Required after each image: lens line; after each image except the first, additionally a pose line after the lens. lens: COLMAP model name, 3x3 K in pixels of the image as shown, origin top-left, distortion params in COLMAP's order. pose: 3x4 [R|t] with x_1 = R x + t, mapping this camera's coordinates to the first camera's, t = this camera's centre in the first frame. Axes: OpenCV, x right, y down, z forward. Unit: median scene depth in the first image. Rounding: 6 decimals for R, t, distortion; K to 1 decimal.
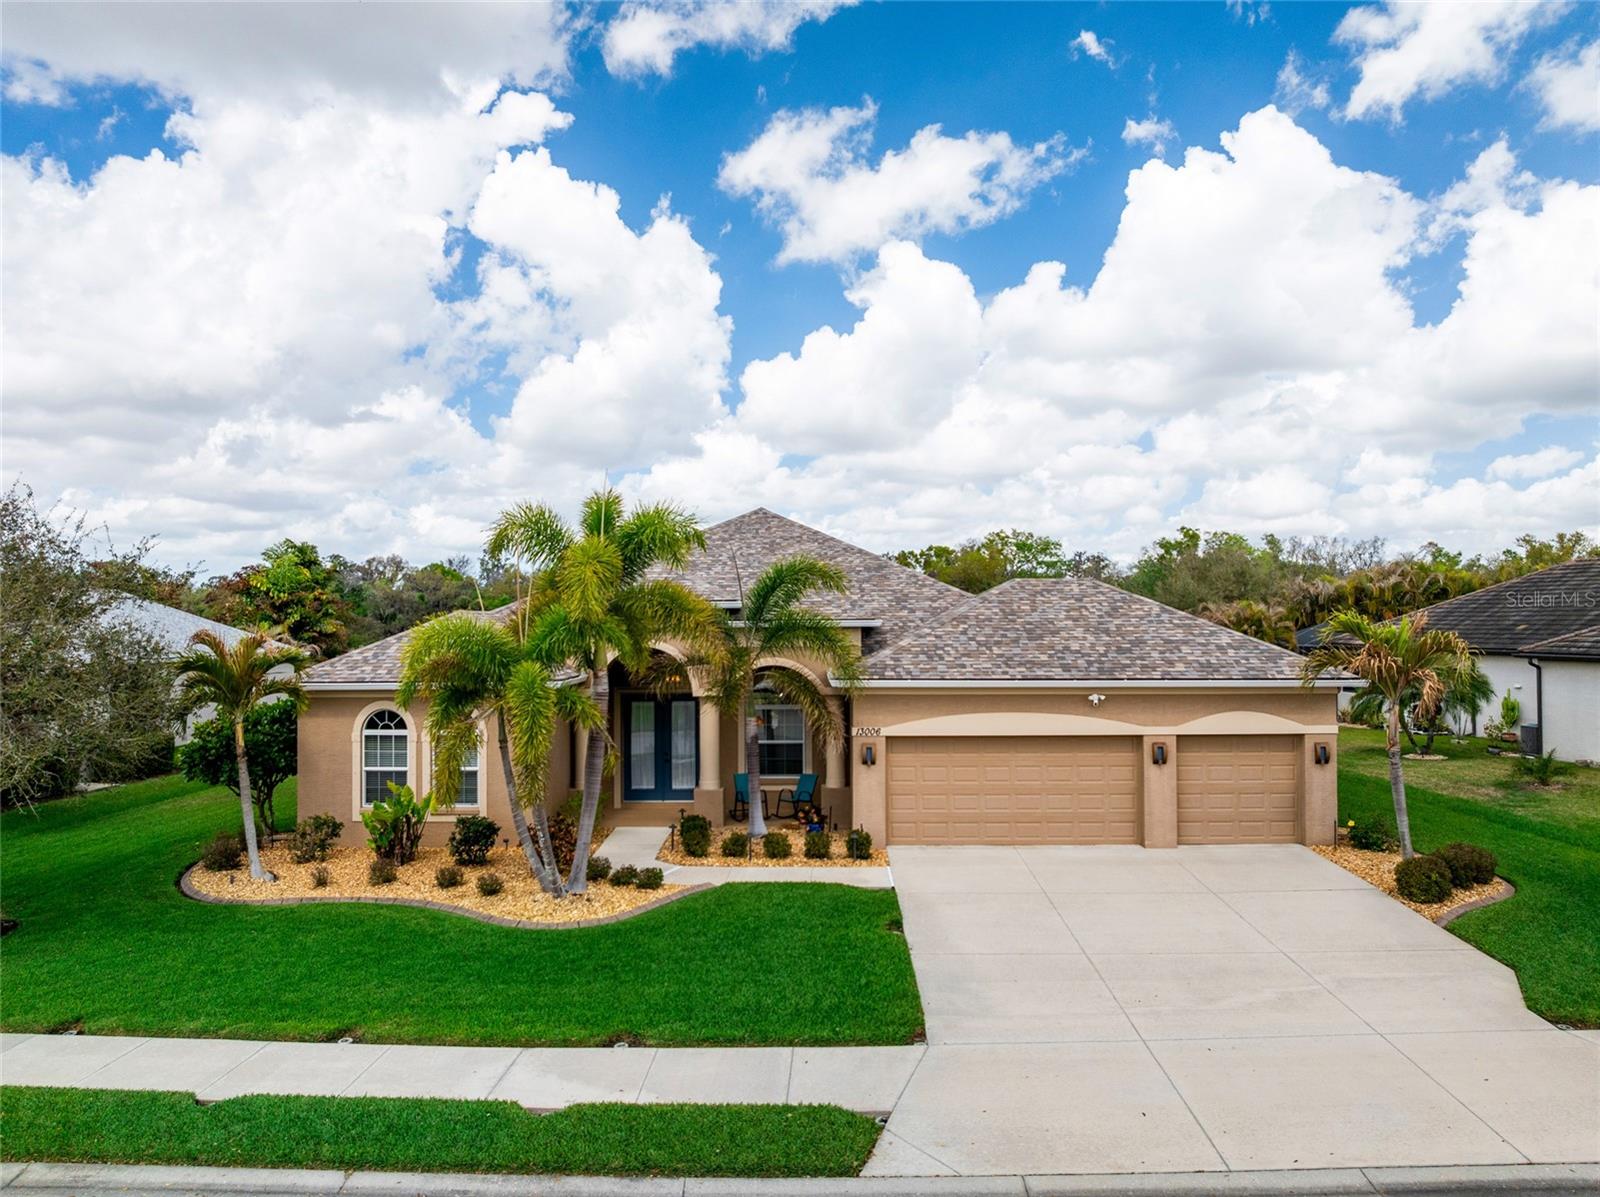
lens RADIAL K [[1144.4, 0, 803.2], [0, 1144.4, 610.3], [0, 0, 1]] dist [-0.048303, 0.011563]
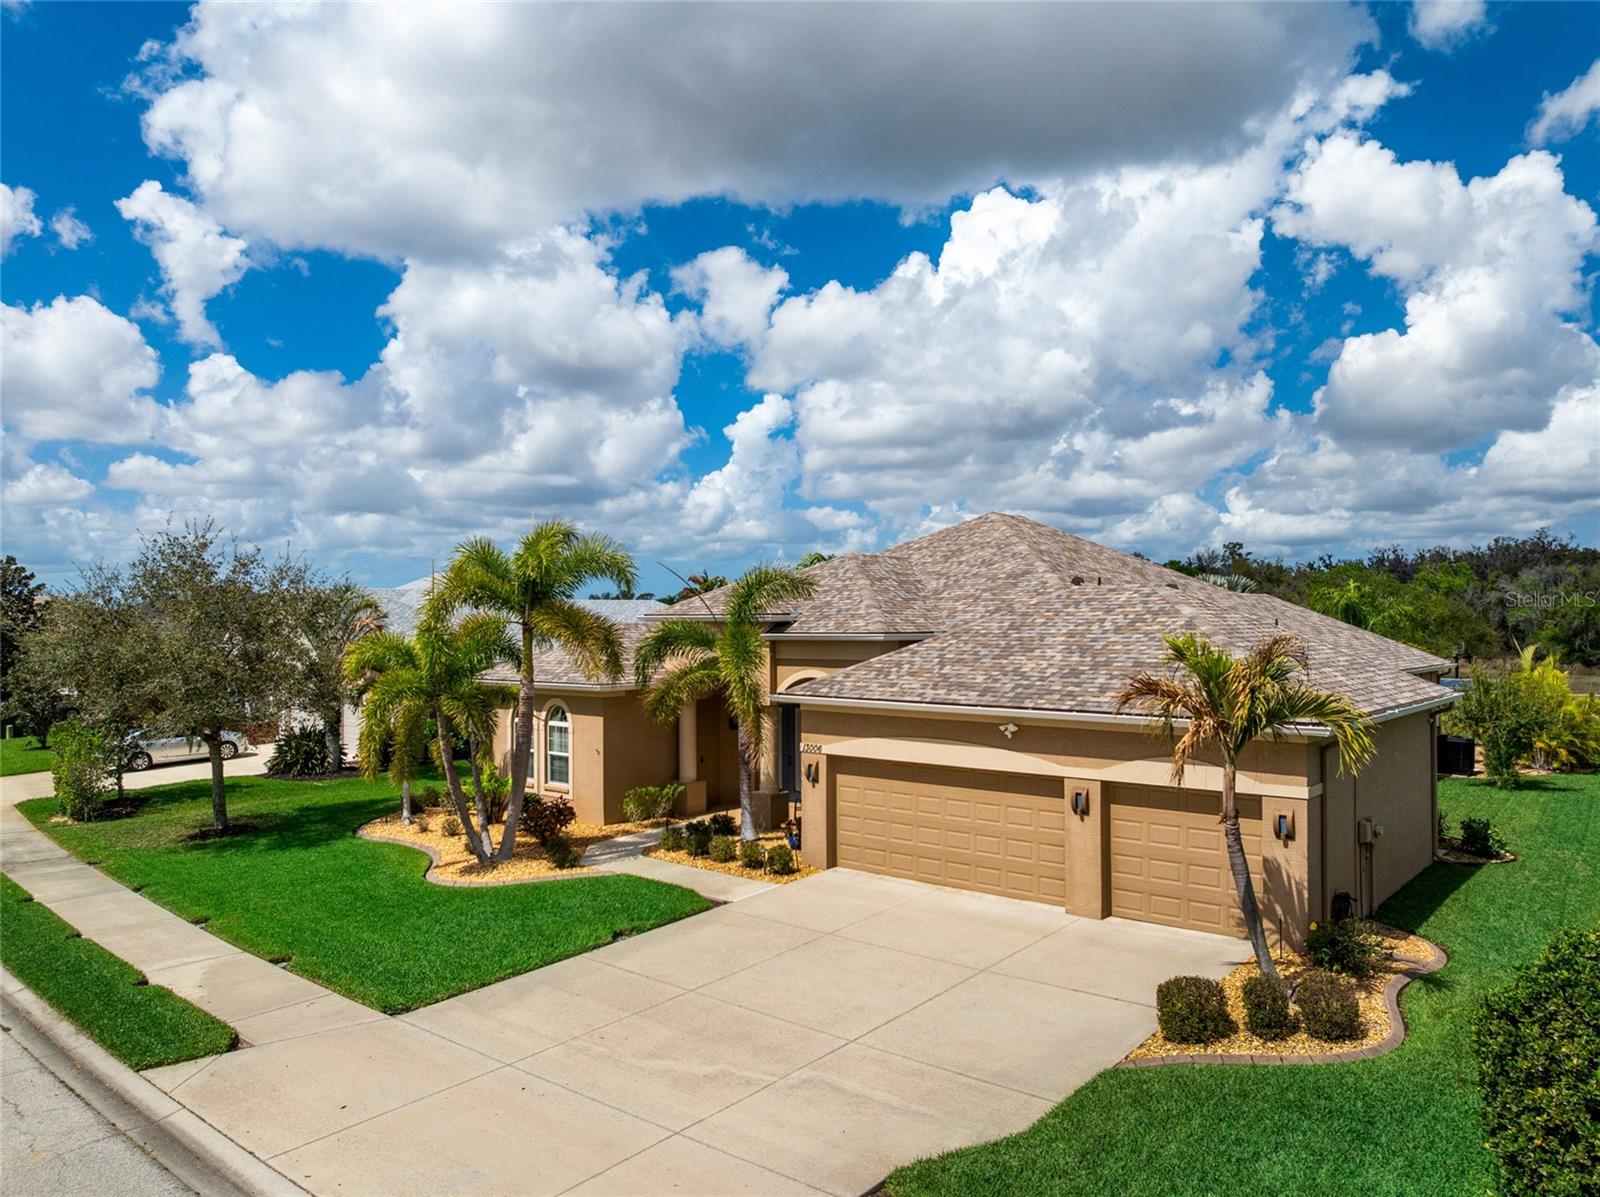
lens RADIAL K [[1144.4, 0, 816.0], [0, 1144.4, 600.7], [0, 0, 1]] dist [-0.048303, 0.011563]
pose [[0.762247, -0.012349, -0.647168, 0.697513], [-0.000689, 0.999802, -0.019890, -0.001342], [0.647286, 0.015607, 0.762088, 0.256338]]
